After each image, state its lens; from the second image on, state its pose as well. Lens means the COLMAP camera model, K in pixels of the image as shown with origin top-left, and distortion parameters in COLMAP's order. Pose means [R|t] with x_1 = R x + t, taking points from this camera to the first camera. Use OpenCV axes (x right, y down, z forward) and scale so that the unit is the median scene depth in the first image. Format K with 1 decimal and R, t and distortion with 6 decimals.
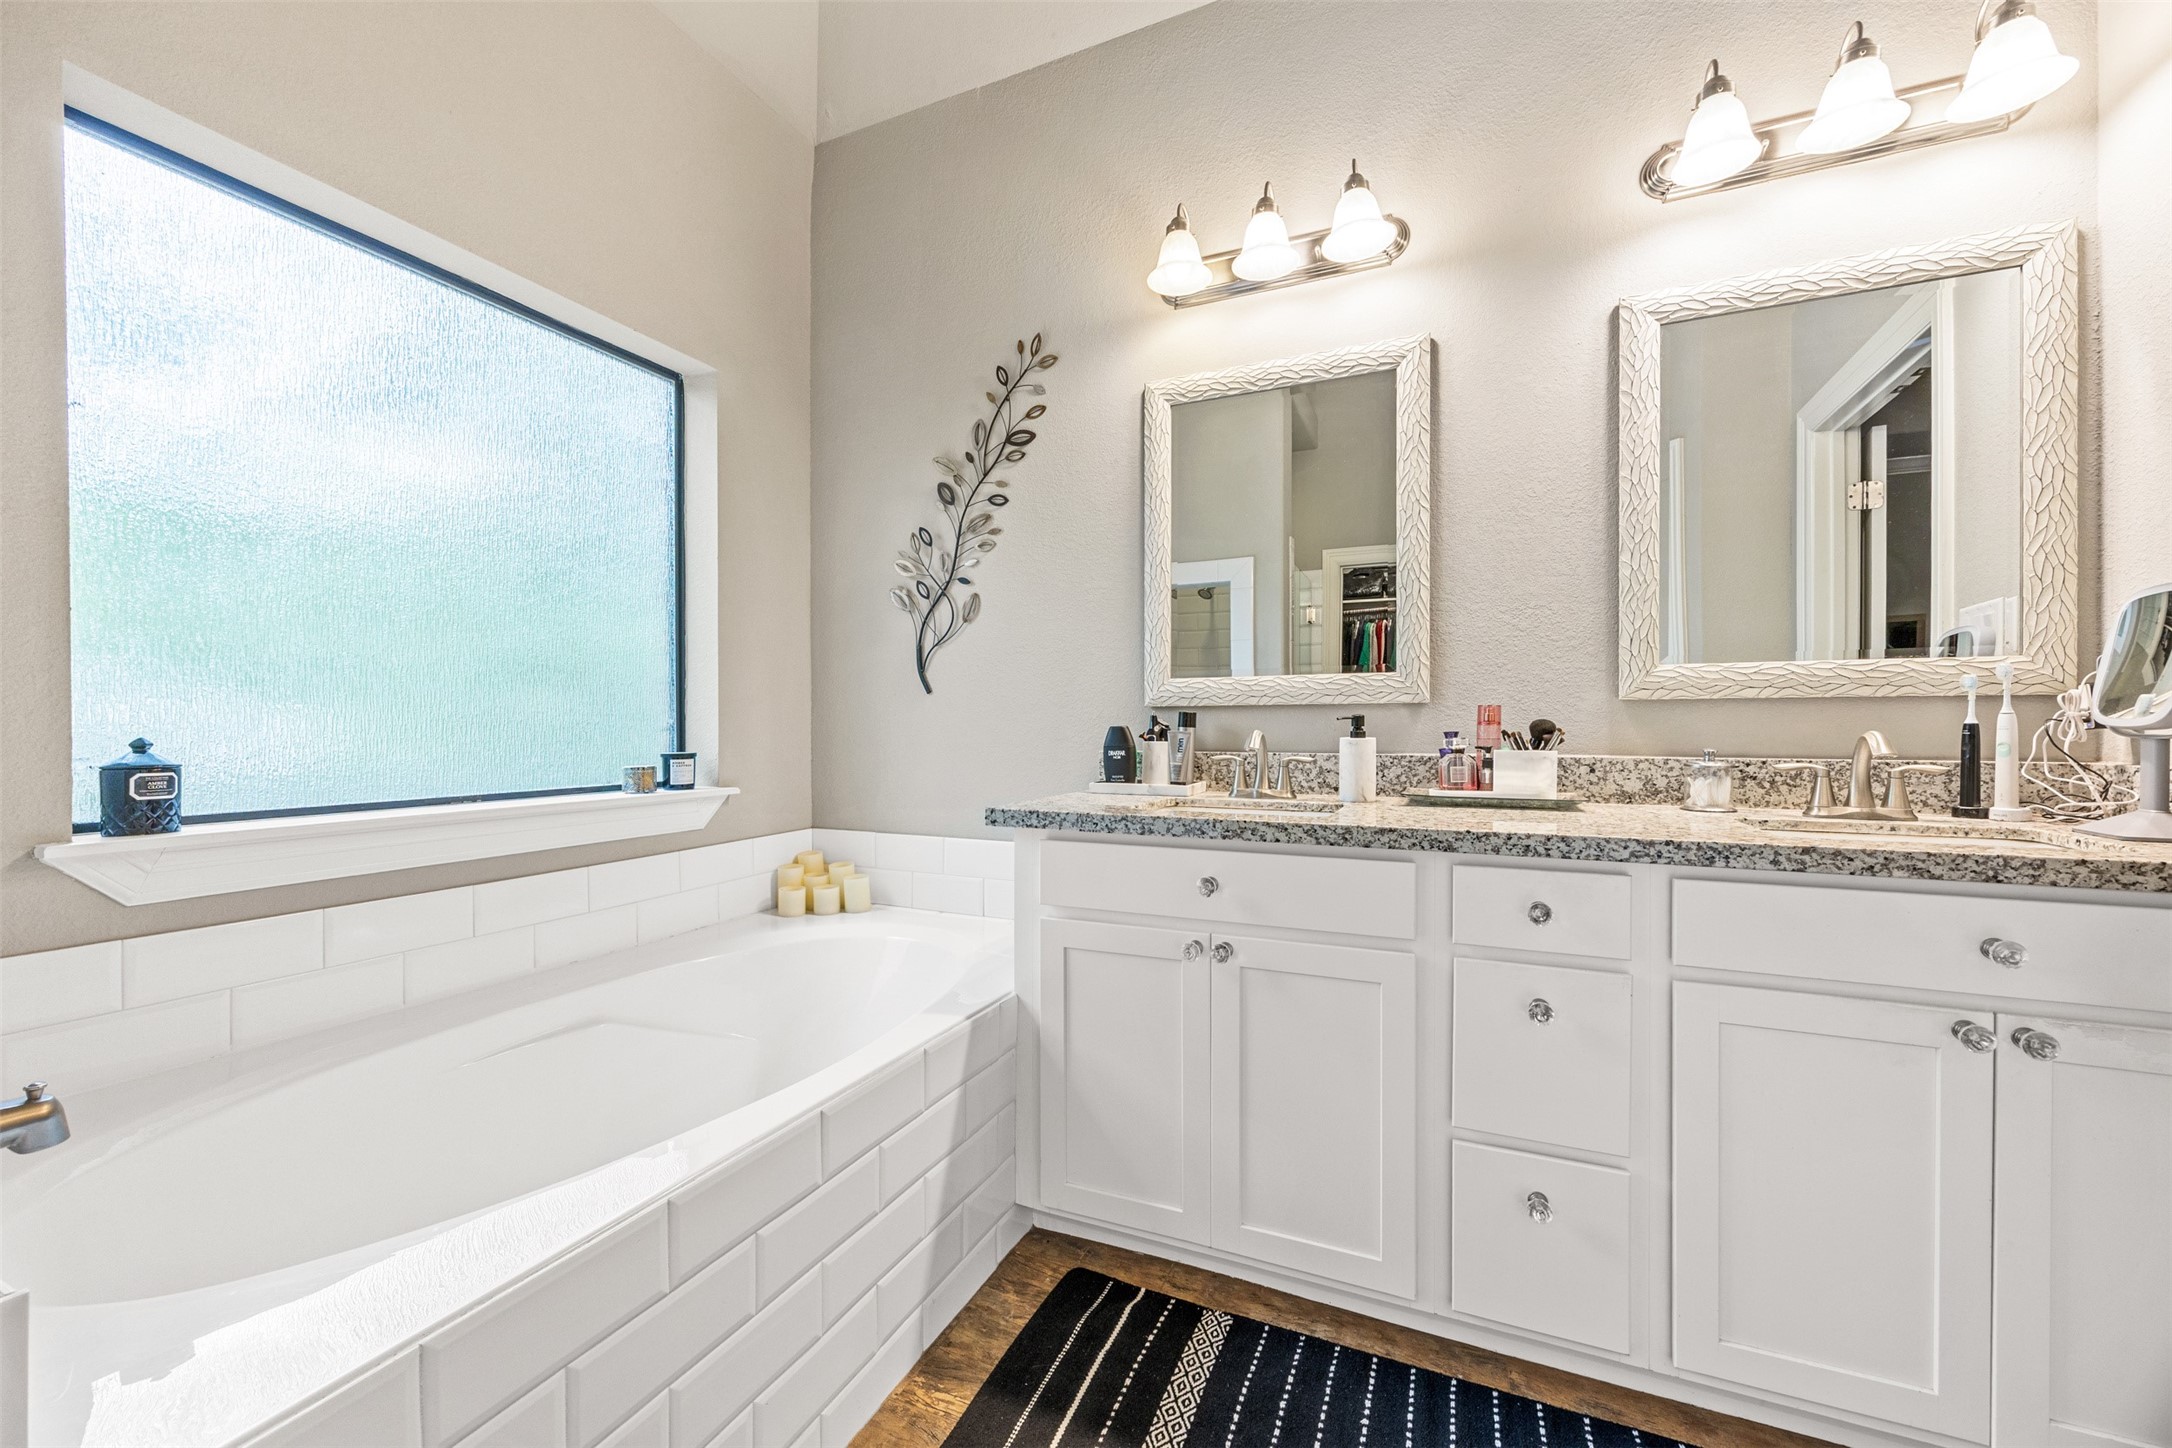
lens RADIAL K [[841.2, 0, 1089.3], [0, 841.2, 718.3], [0, 0, 1]] dist [-0.001930, -0.000314]
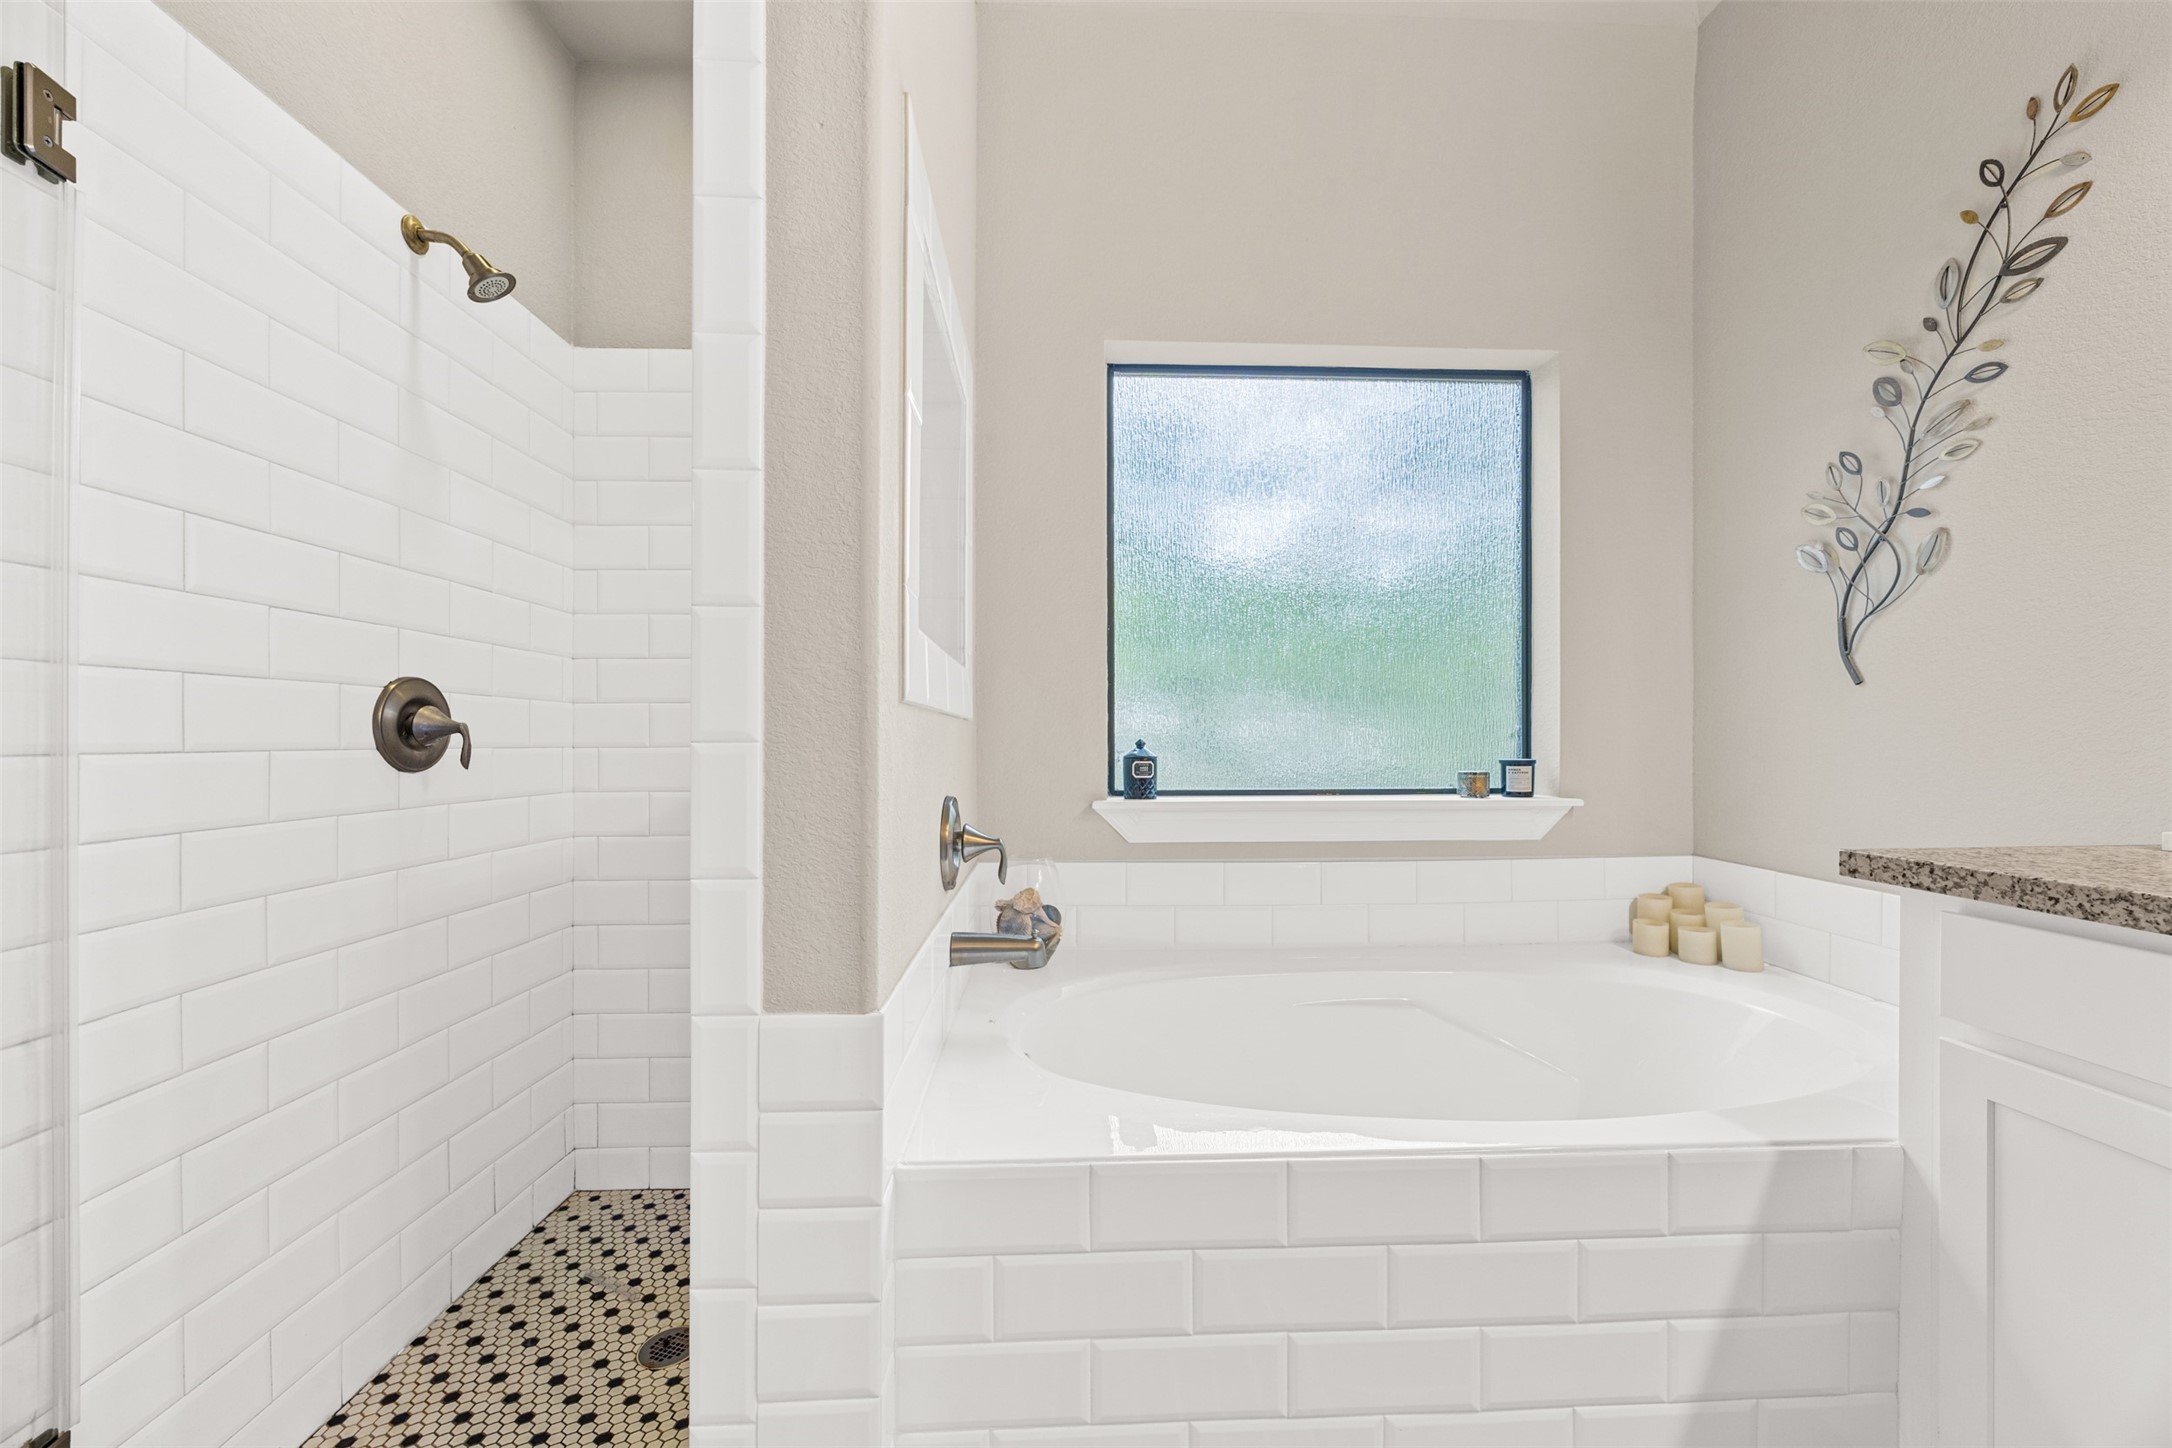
lens RADIAL K [[830.5, 0, 1094.9], [0, 830.5, 727.8], [0, 0, 1]] dist [-0.002784, -0.000456]
pose [[0.444702, -0.009868, -0.895624, 0.148107], [0.008008, 0.999943, -0.007041, 0.006712], [0.895643, -0.004041, 0.444756, 0.123629]]
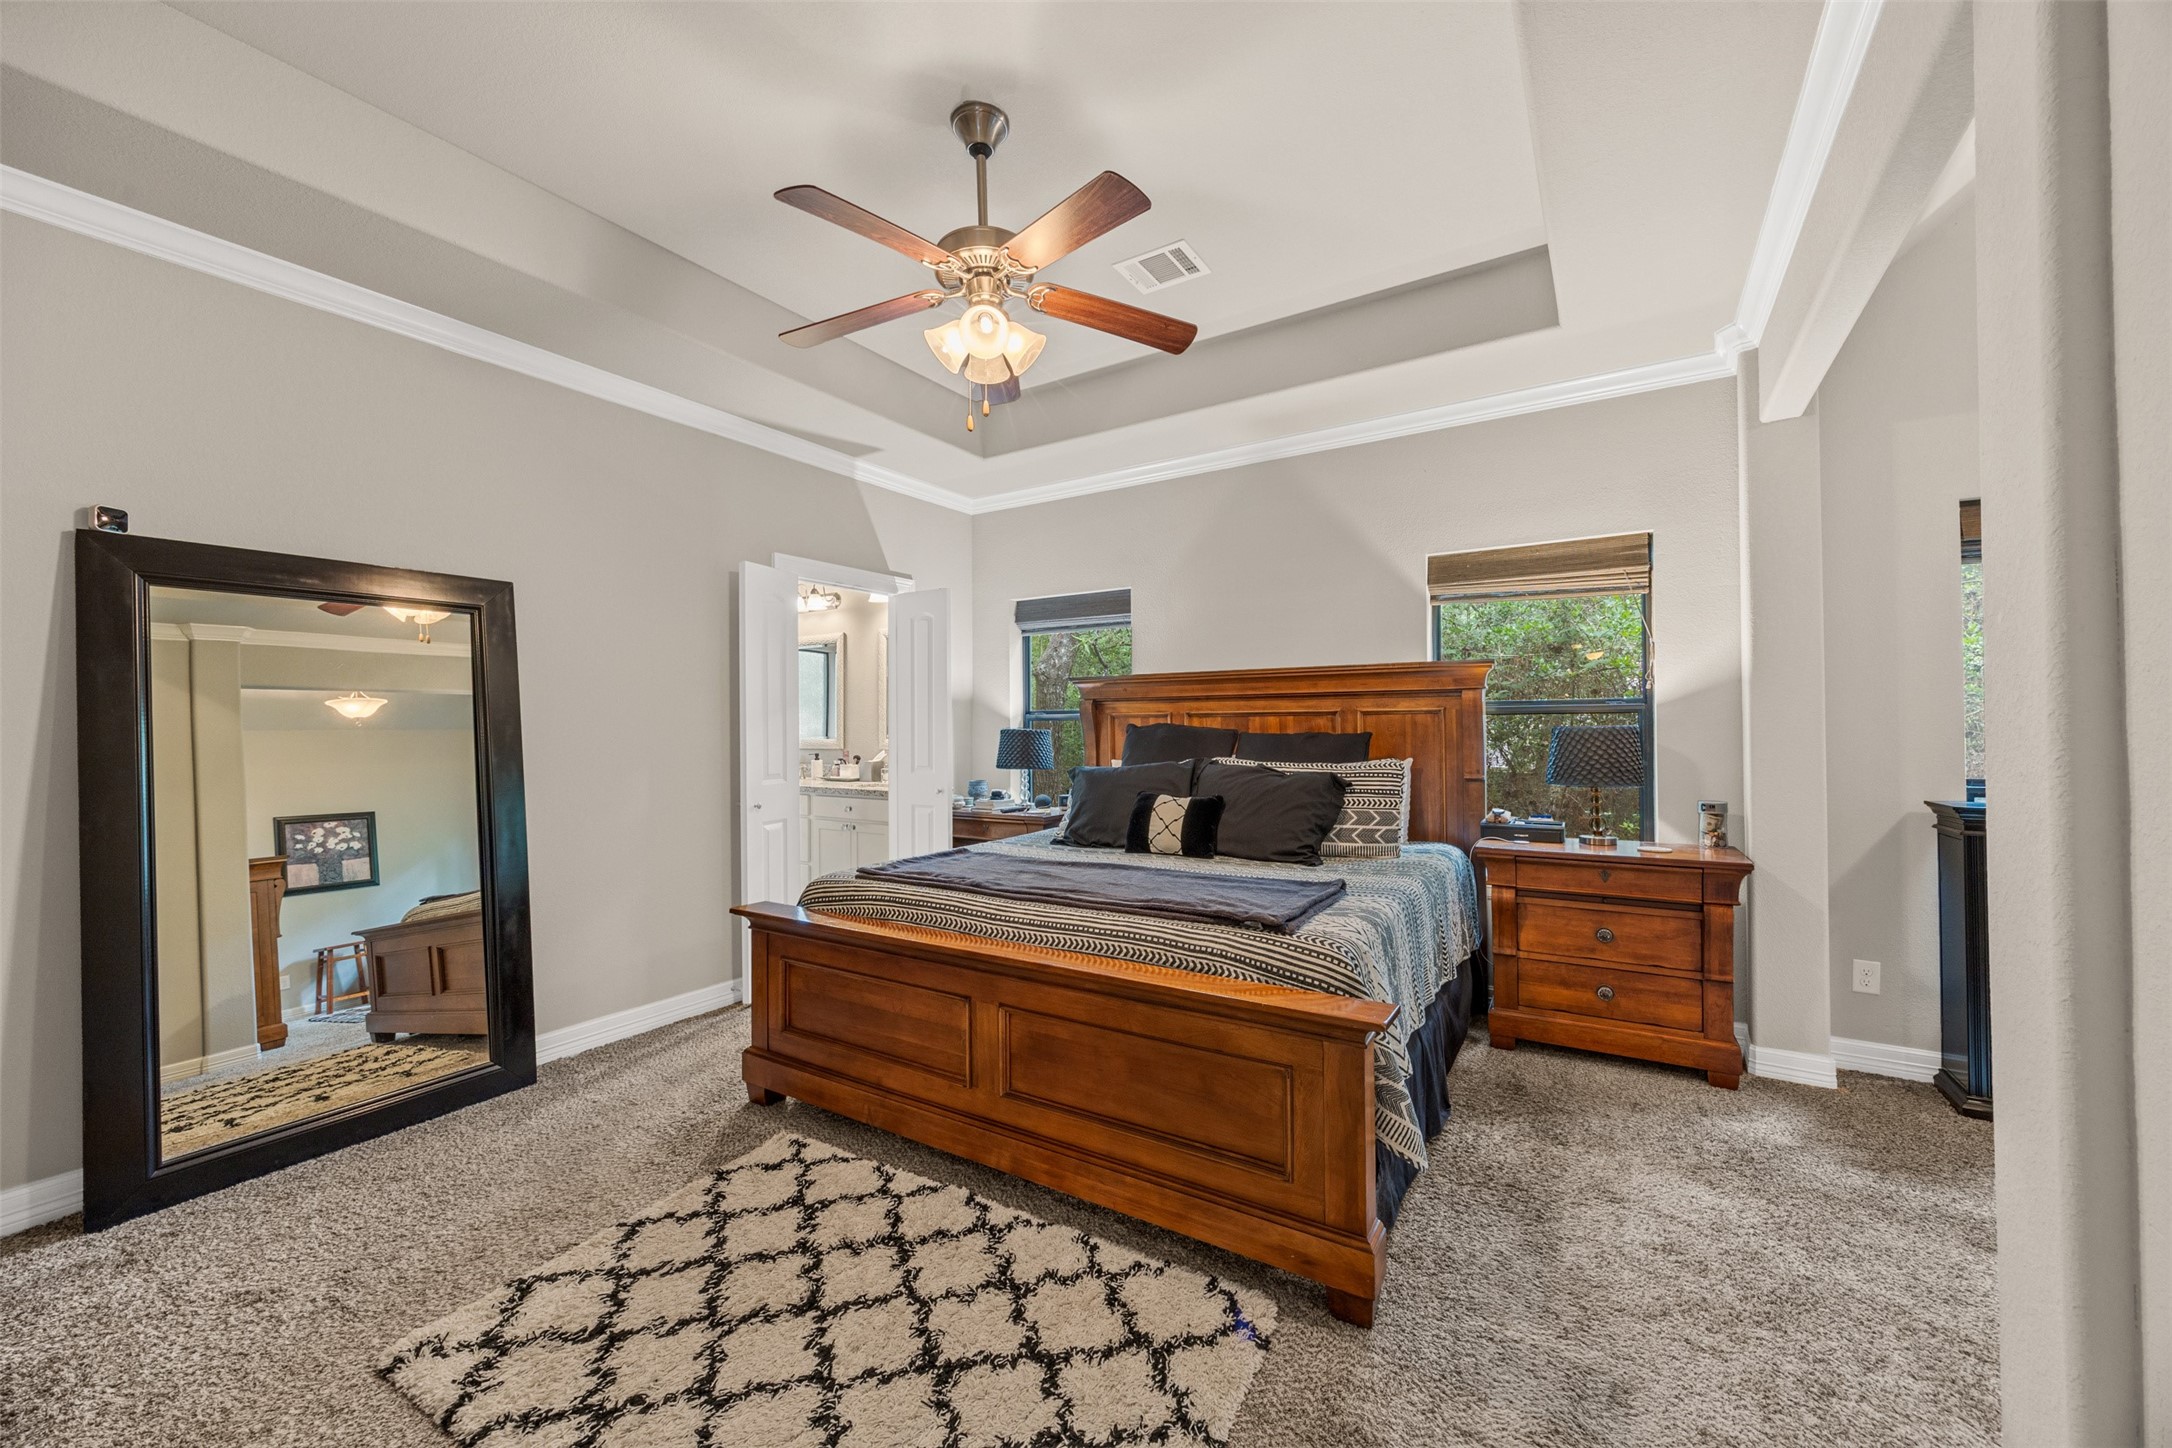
lens RADIAL K [[832.8, 0, 1087.3], [0, 832.8, 701.4], [0, 0, 1]] dist [-0.002291, -0.000488]
pose [[0.987594, -0.020095, -0.155740, 1.434382], [0.019808, 0.999798, -0.003398, -0.132140], [0.155777, 0.000271, 0.987792, -1.565449]]
